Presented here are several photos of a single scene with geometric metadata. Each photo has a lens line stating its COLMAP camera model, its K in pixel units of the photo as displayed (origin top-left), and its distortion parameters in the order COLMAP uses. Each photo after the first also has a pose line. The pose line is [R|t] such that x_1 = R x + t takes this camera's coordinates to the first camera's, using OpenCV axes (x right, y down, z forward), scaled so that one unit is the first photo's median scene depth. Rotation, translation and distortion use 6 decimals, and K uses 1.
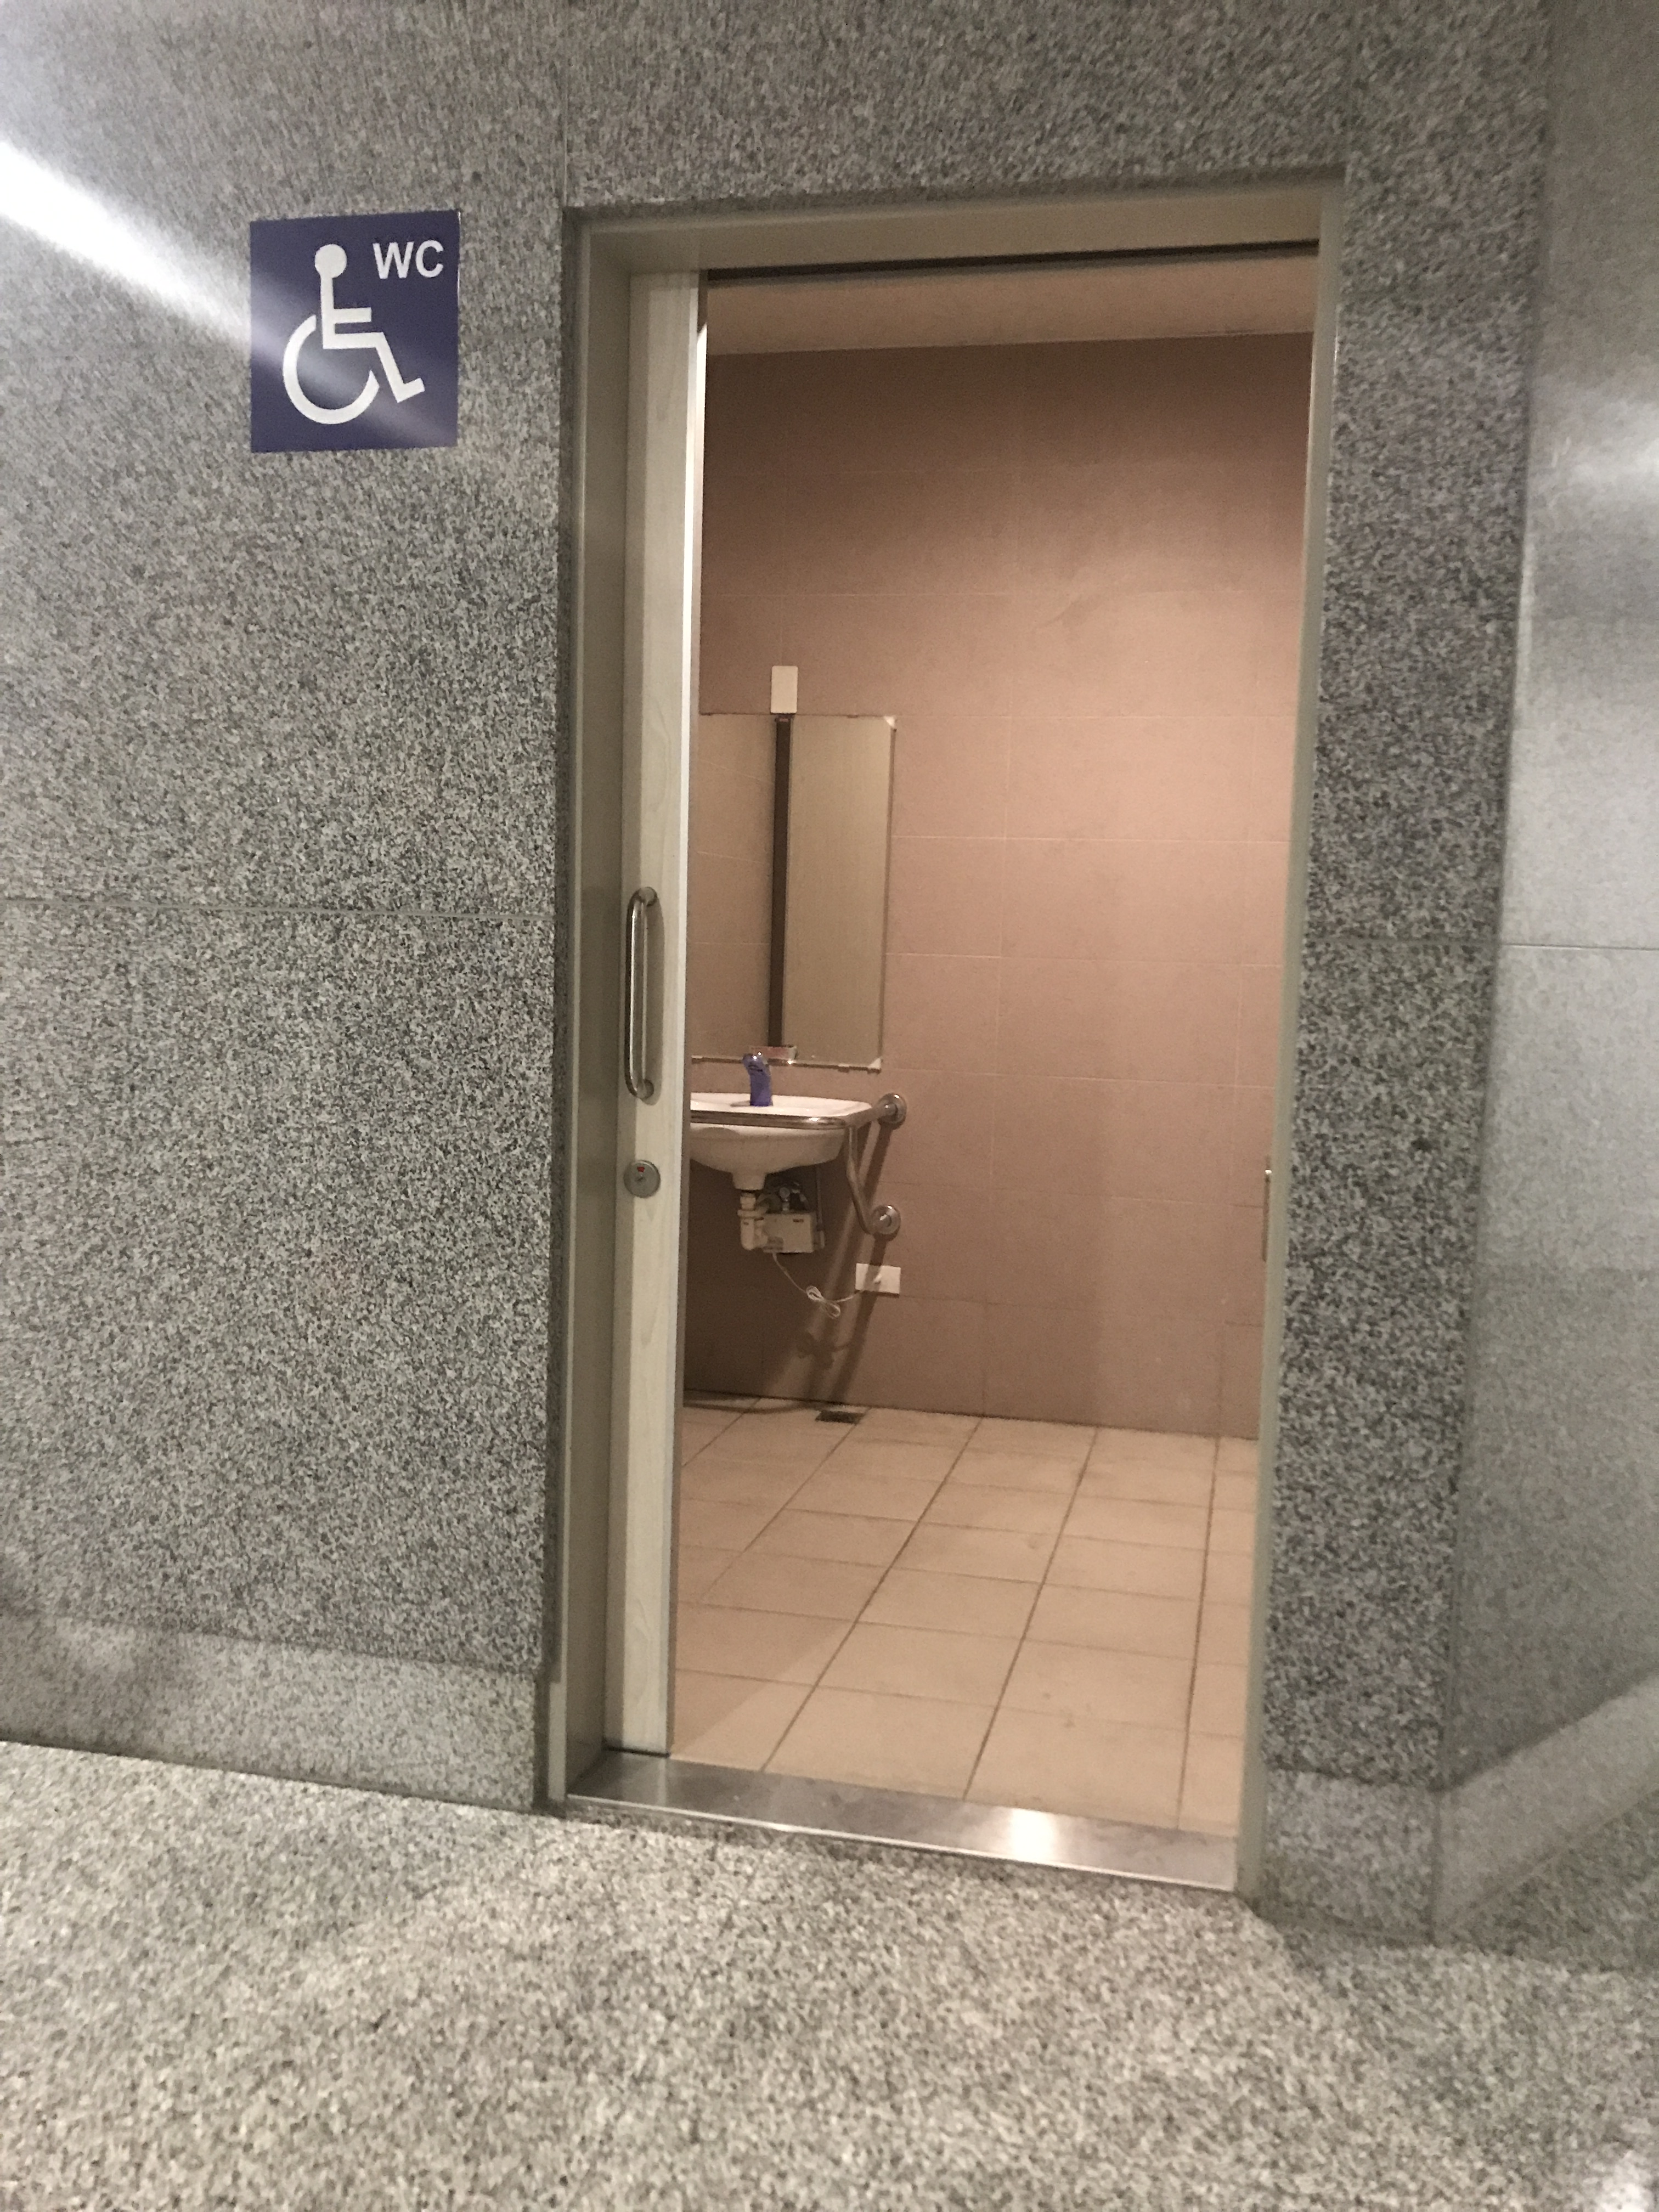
lens RADIAL K [[1830.7, 0, 825.6], [0, 1830.7, 1107.9], [0, 0, 1]] dist [0.008647, -0.009235]
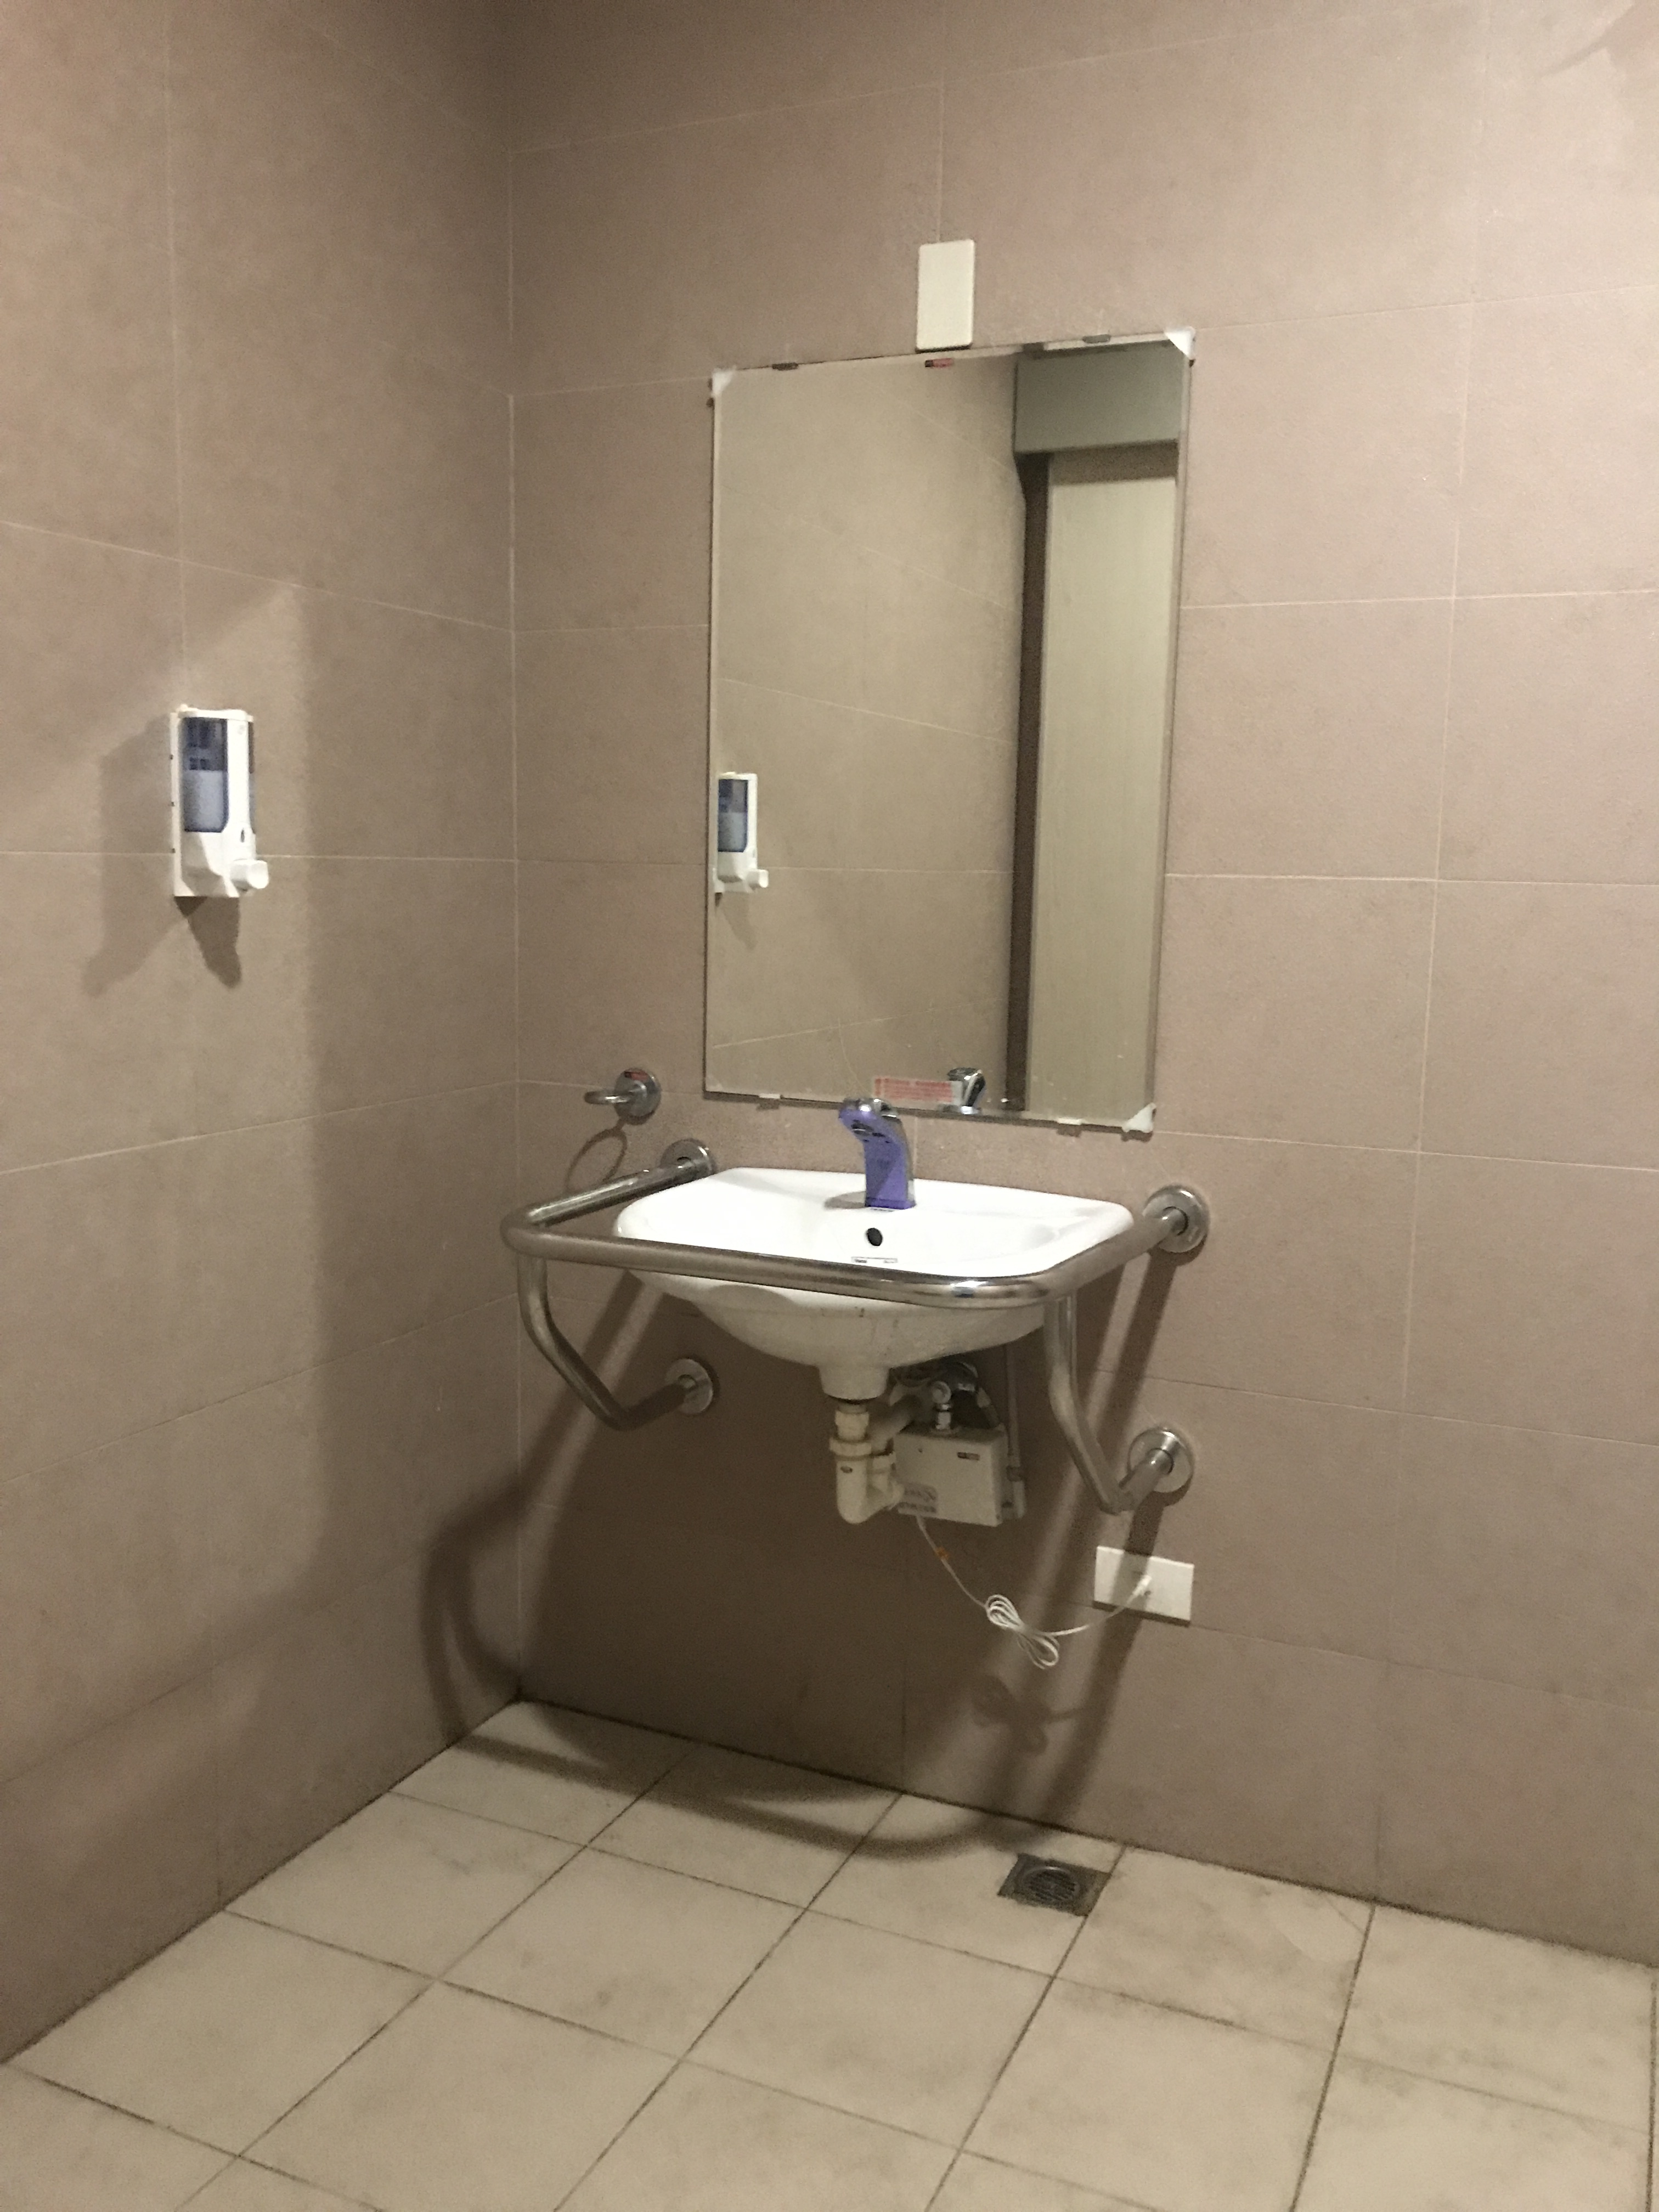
lens RADIAL K [[1830.7, 0, 827.6], [0, 1830.7, 1099.9], [0, 0, 1]] dist [0.008647, -0.009235]
pose [[0.983425, 0.011116, -0.180972, 0.032968], [-0.005438, 0.999478, 0.031841, -0.042891], [0.181231, -0.030329, 0.982973, 0.541543]]
